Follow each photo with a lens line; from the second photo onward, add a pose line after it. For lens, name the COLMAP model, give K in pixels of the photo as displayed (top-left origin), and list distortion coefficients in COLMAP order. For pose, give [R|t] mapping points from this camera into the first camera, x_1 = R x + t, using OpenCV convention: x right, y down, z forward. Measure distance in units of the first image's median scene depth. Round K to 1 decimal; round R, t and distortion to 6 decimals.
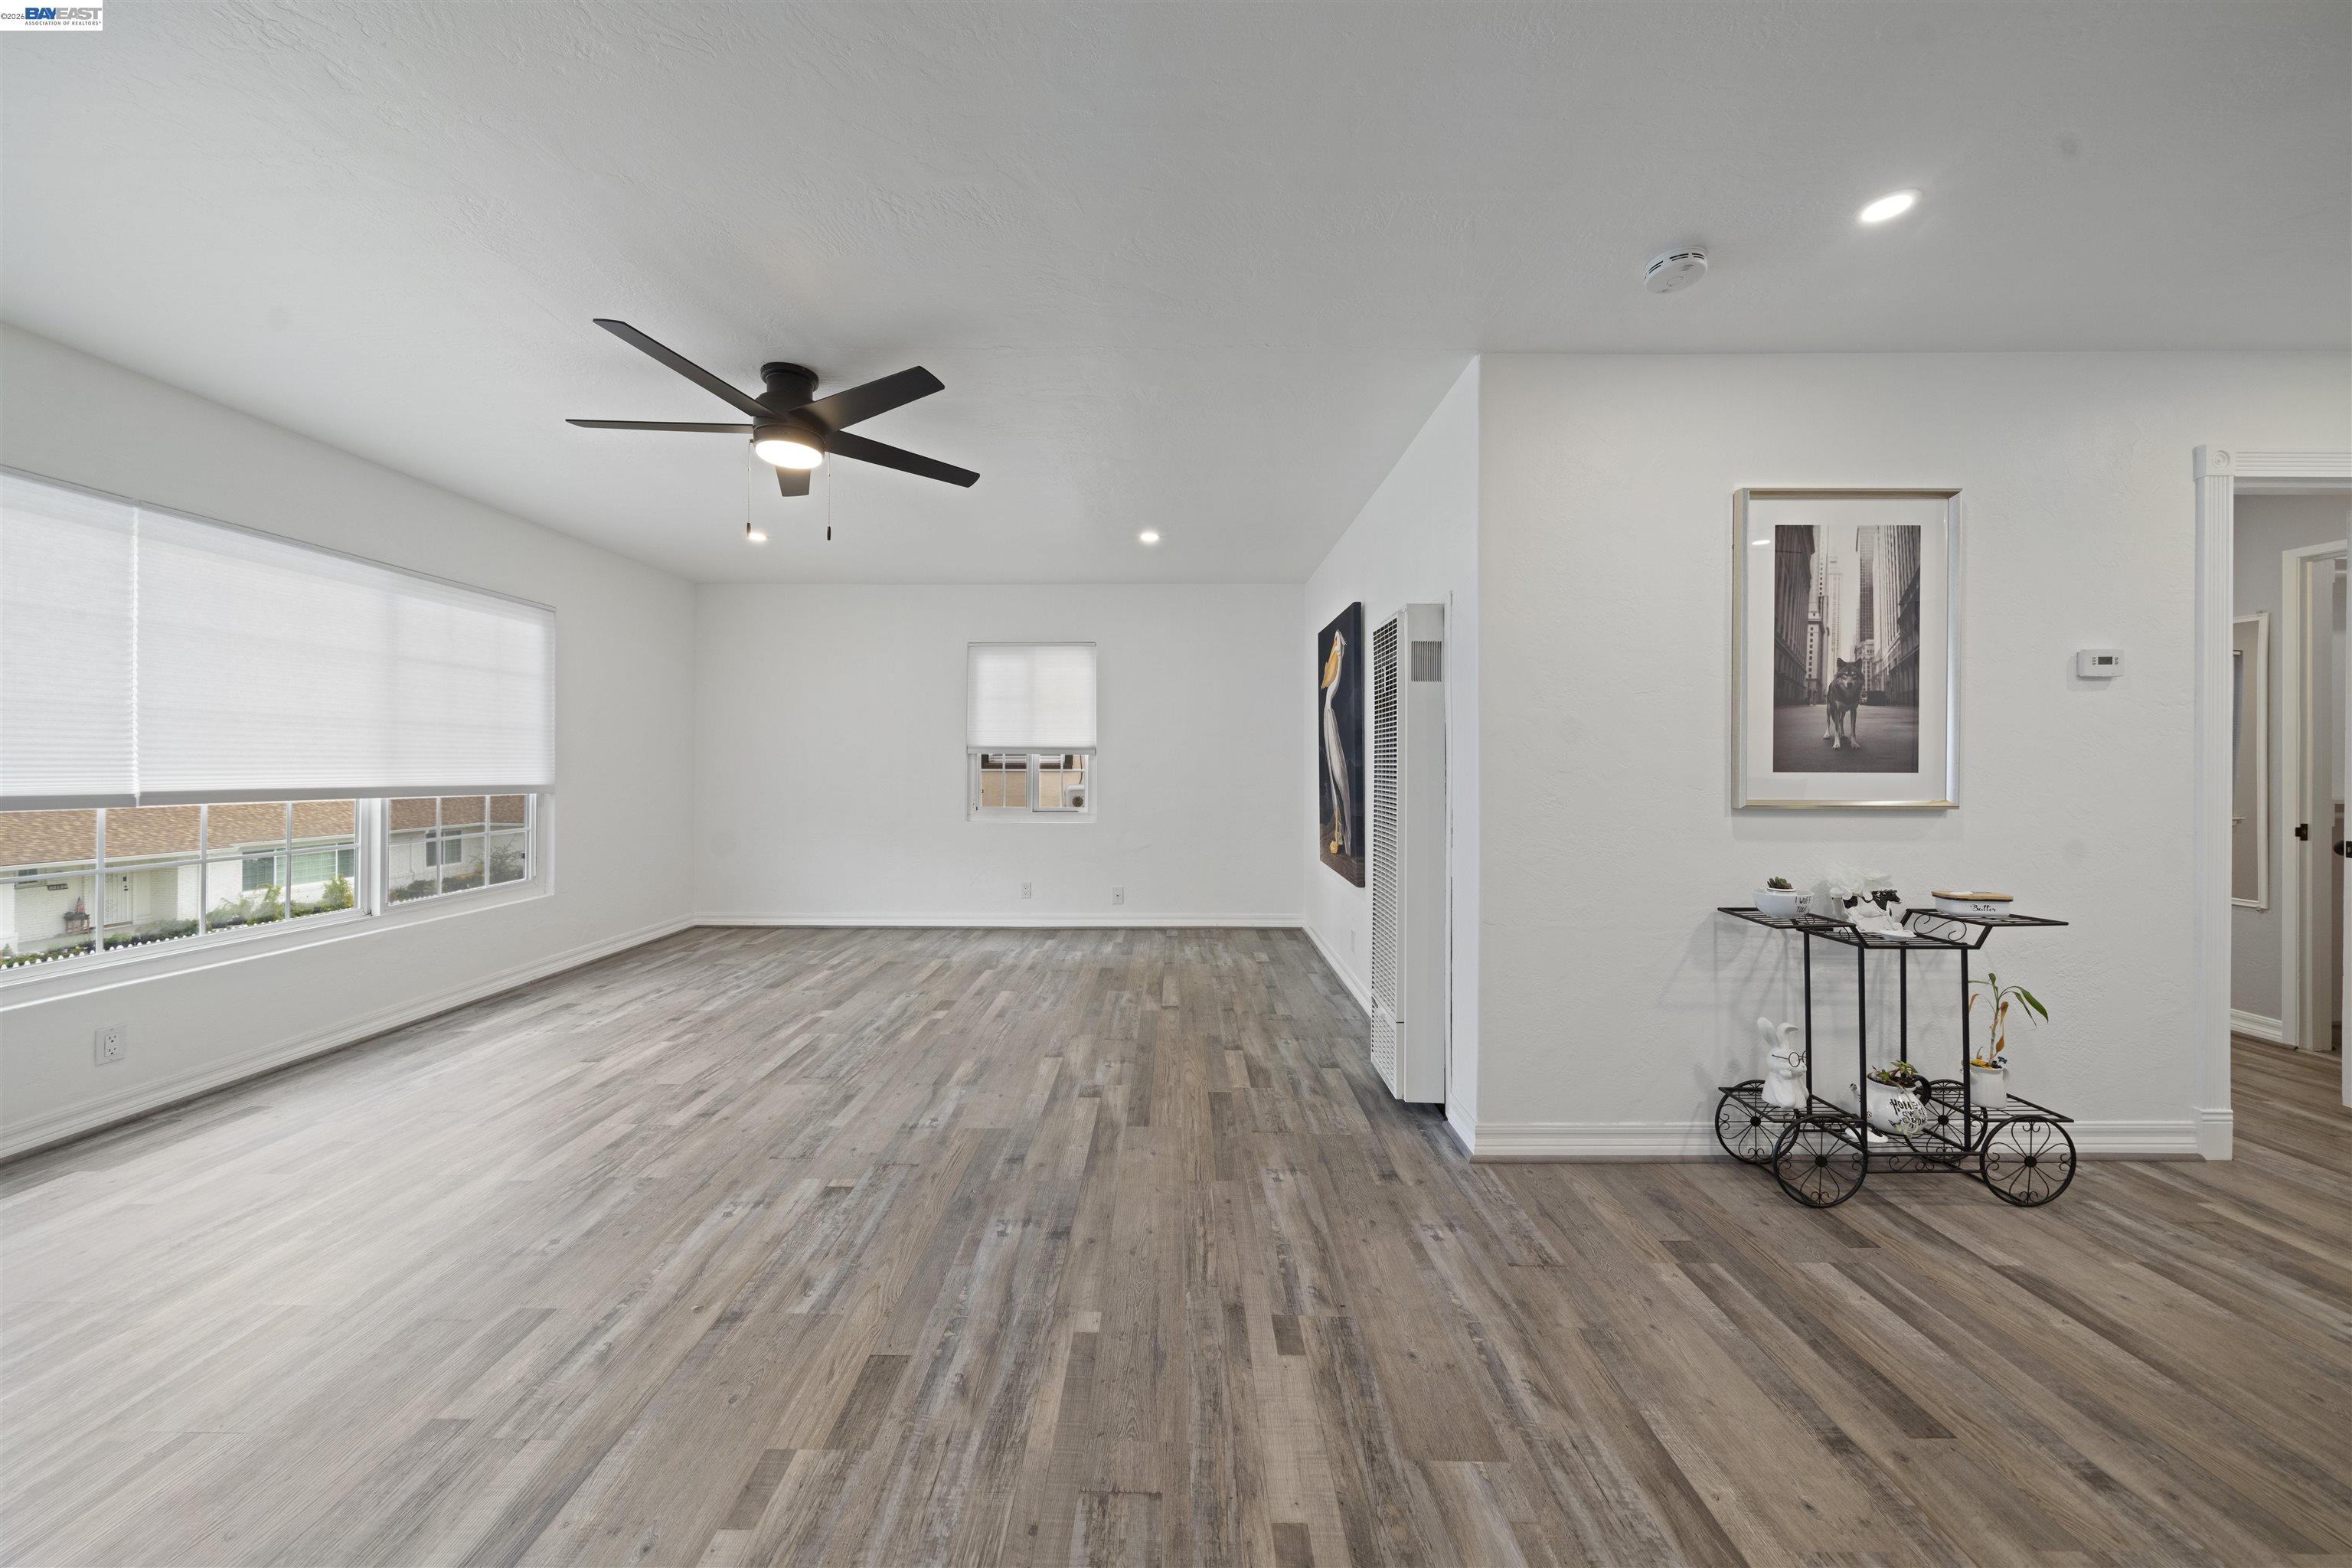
lens RADIAL K [[818.7, 0, 1172.2], [0, 818.7, 745.3], [0, 0, 1]] dist [-0.000455, -0.000506]
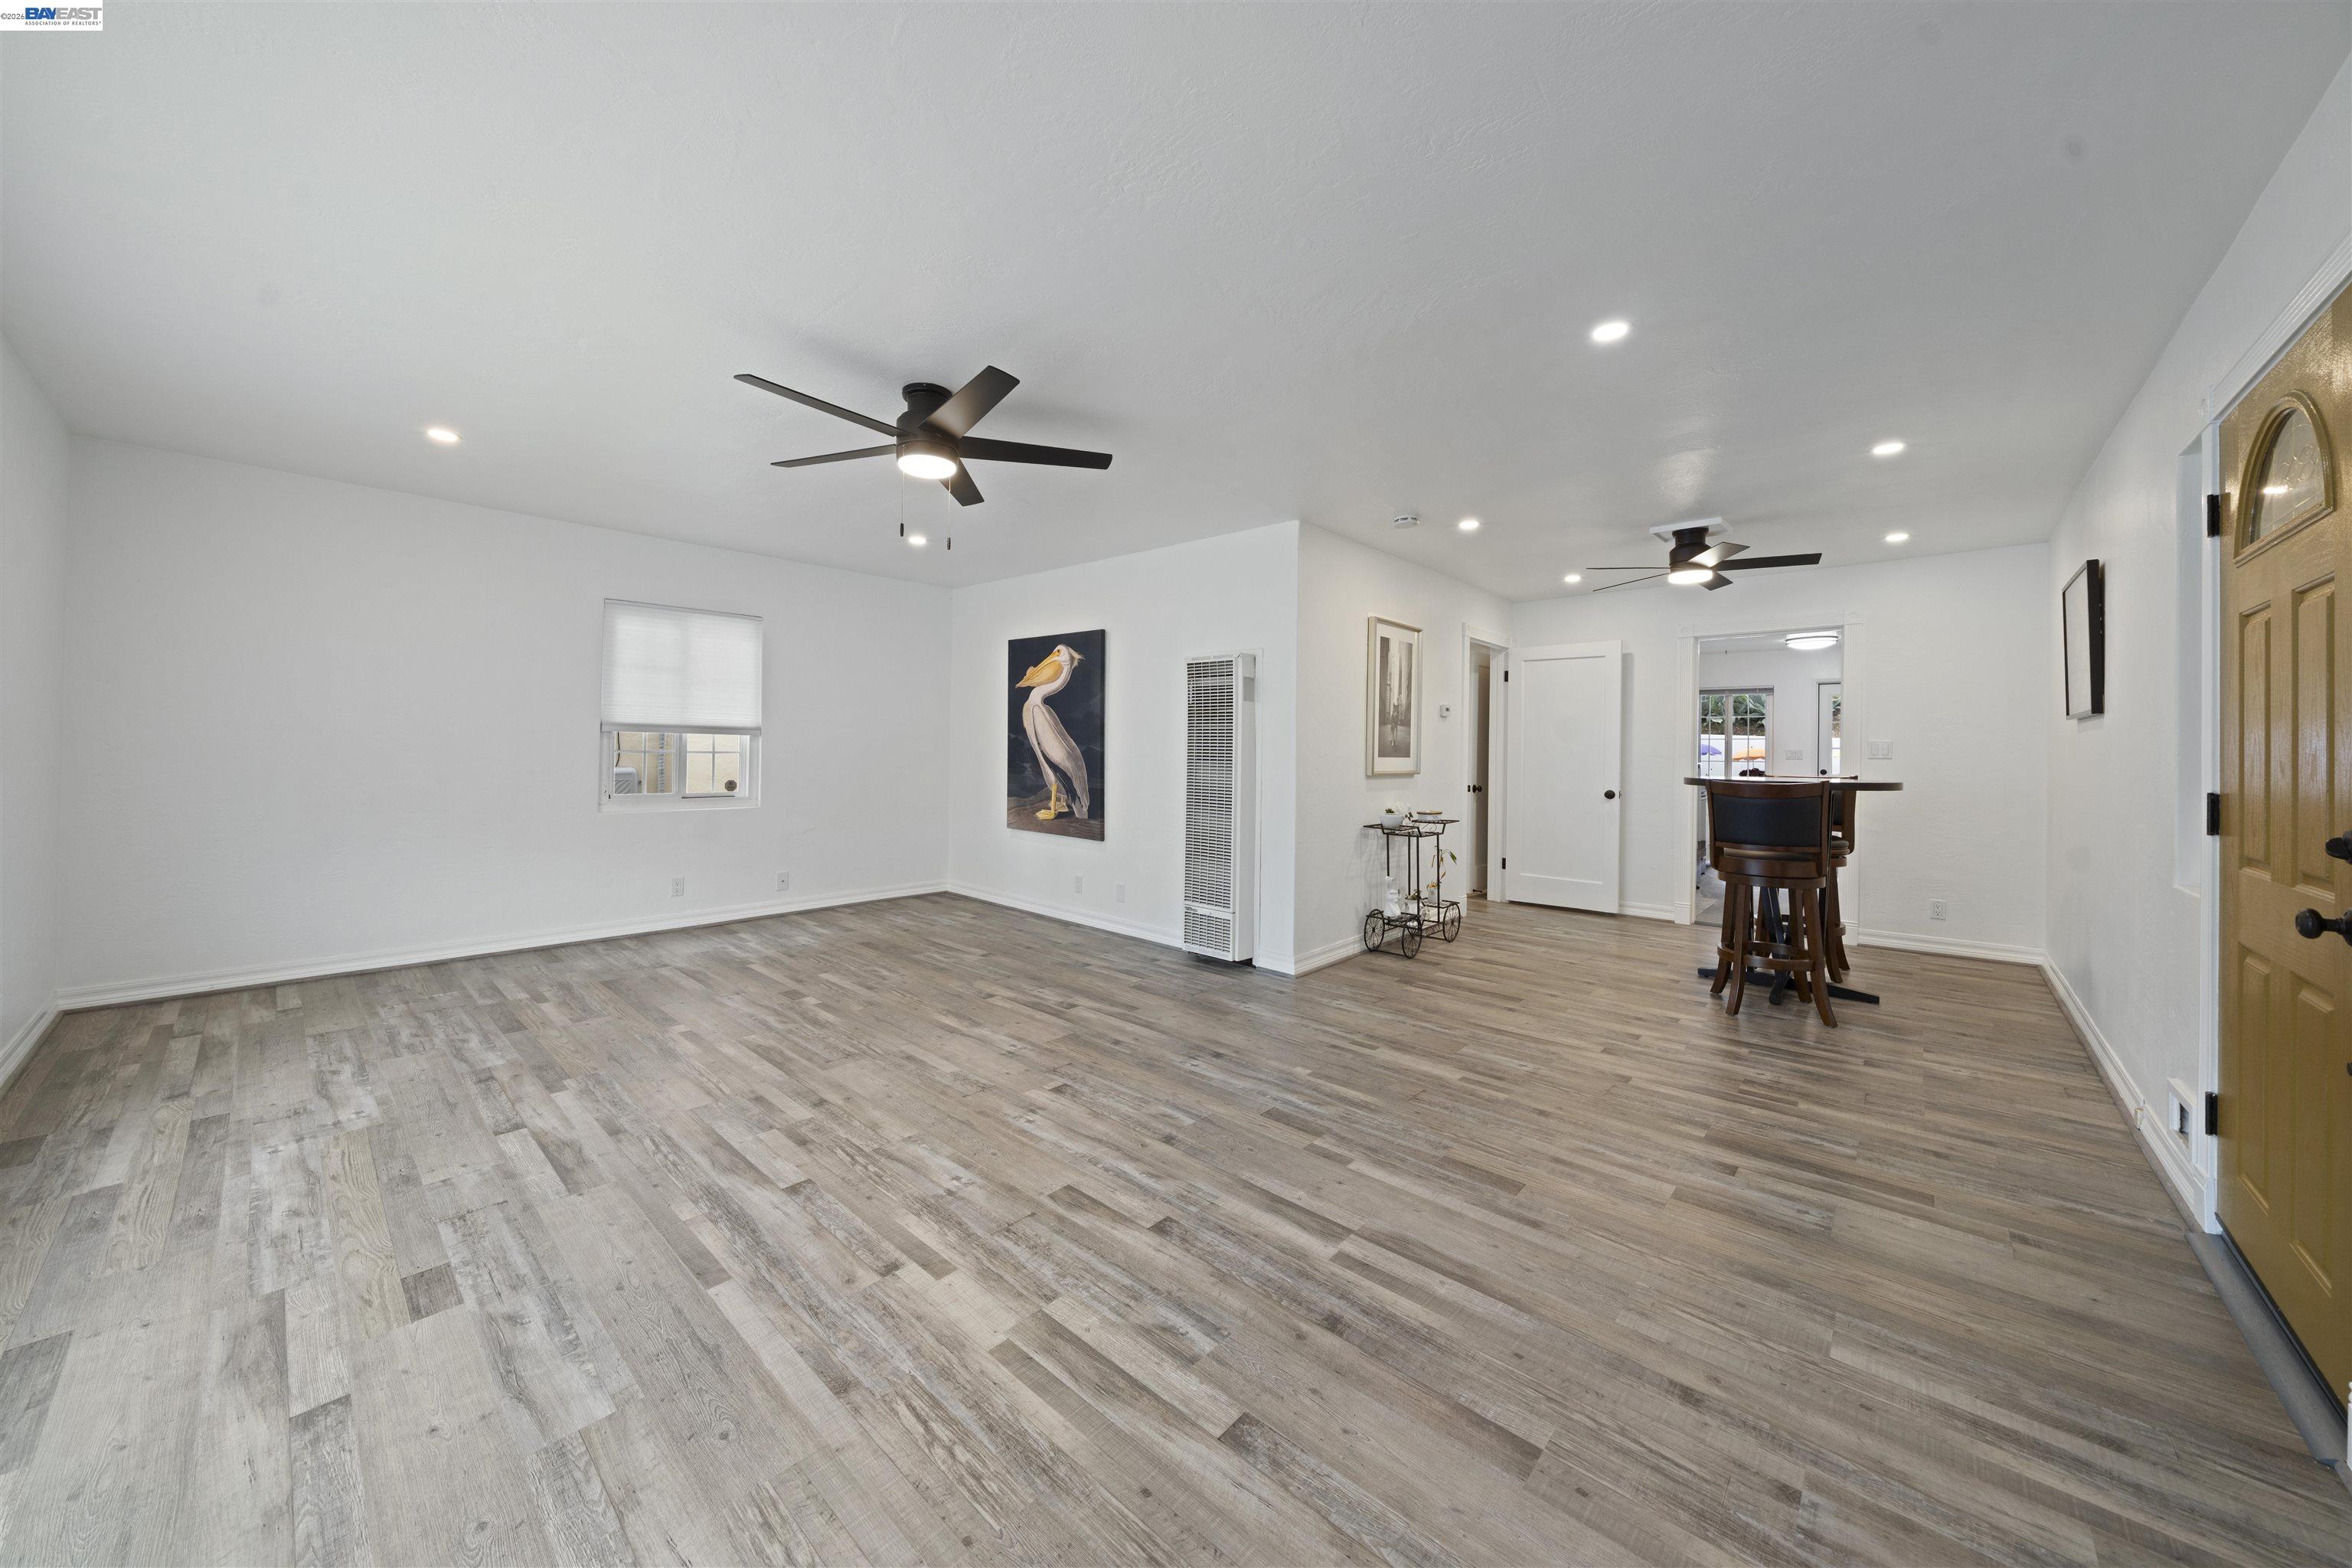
lens RADIAL K [[814.9, 0, 1163.1], [0, 814.9, 737.8], [0, 0, 1]] dist [-0.000834, -0.000070]
pose [[0.670029, 0.015548, 0.742172, -1.148127], [-0.029145, 0.999561, 0.005371, -0.011847], [-0.741763, -0.025229, 0.670188, 0.042327]]
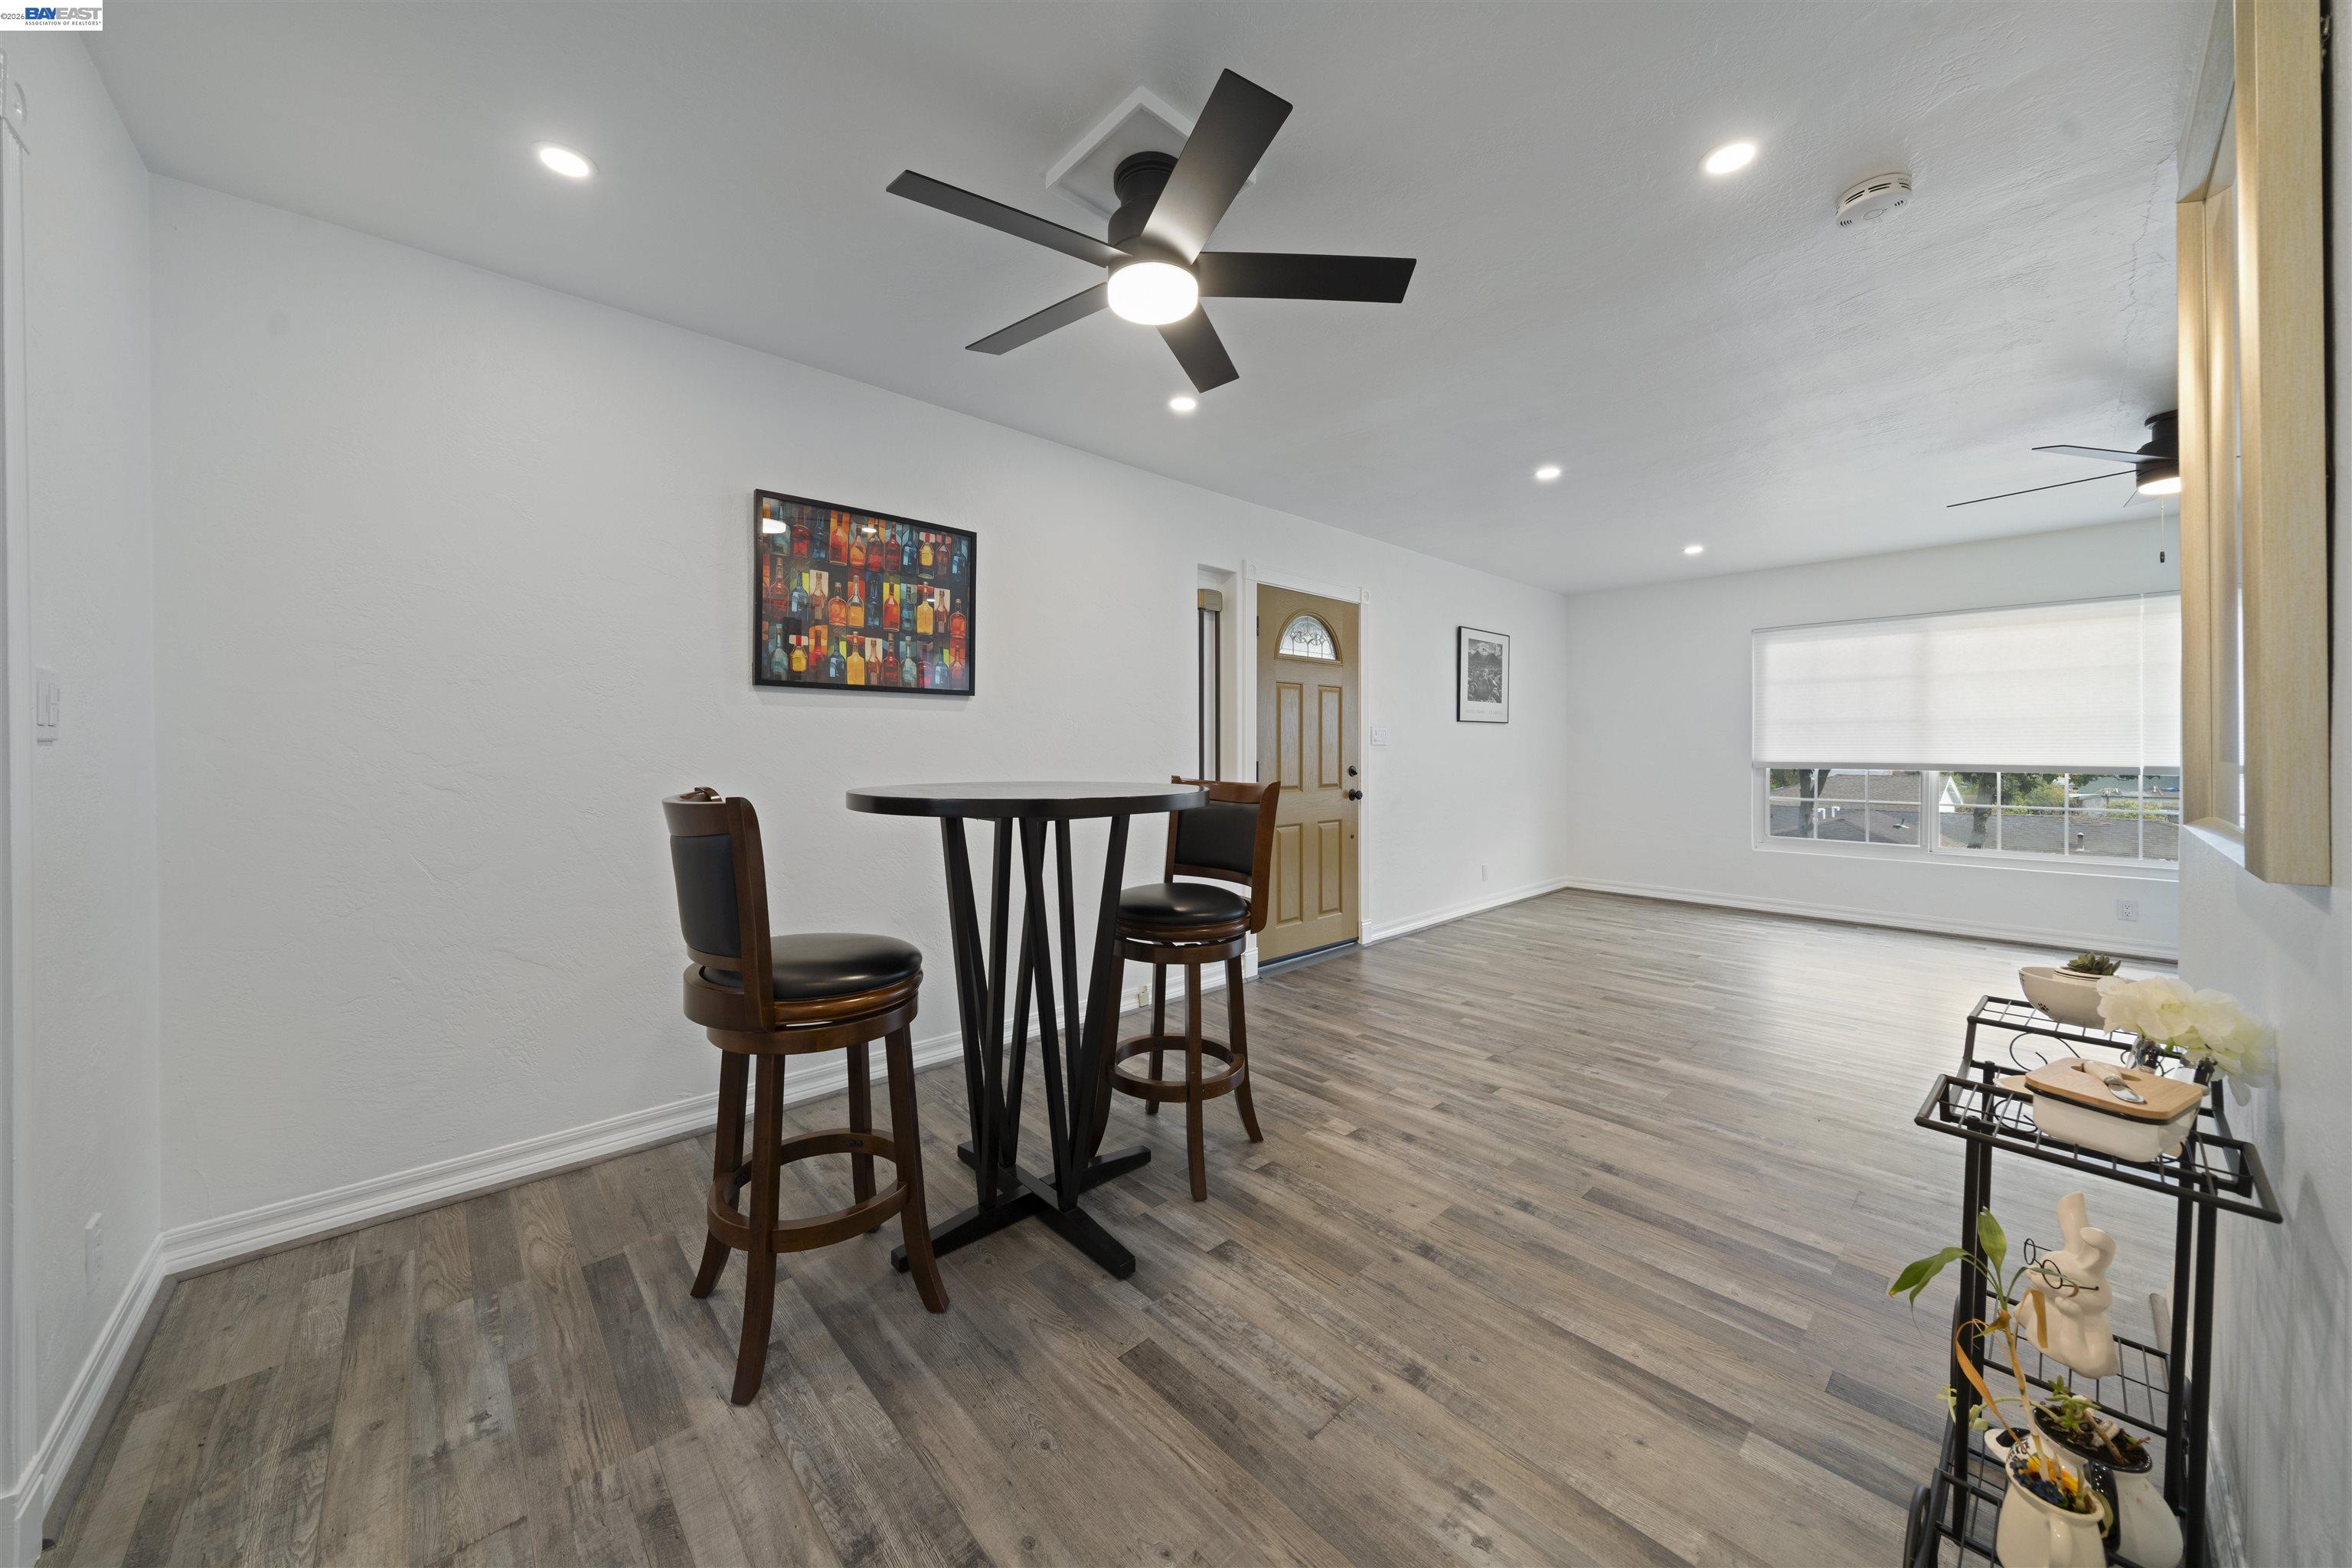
lens RADIAL K [[818.7, 0, 1172.2], [0, 818.7, 745.3], [0, 0, 1]] dist [-0.000455, -0.000506]
pose [[-0.733978, -0.001415, -0.679171, 1.502992], [0.015183, 0.999714, -0.018491, 0.016263], [0.679003, -0.023883, -0.733747, 0.954336]]
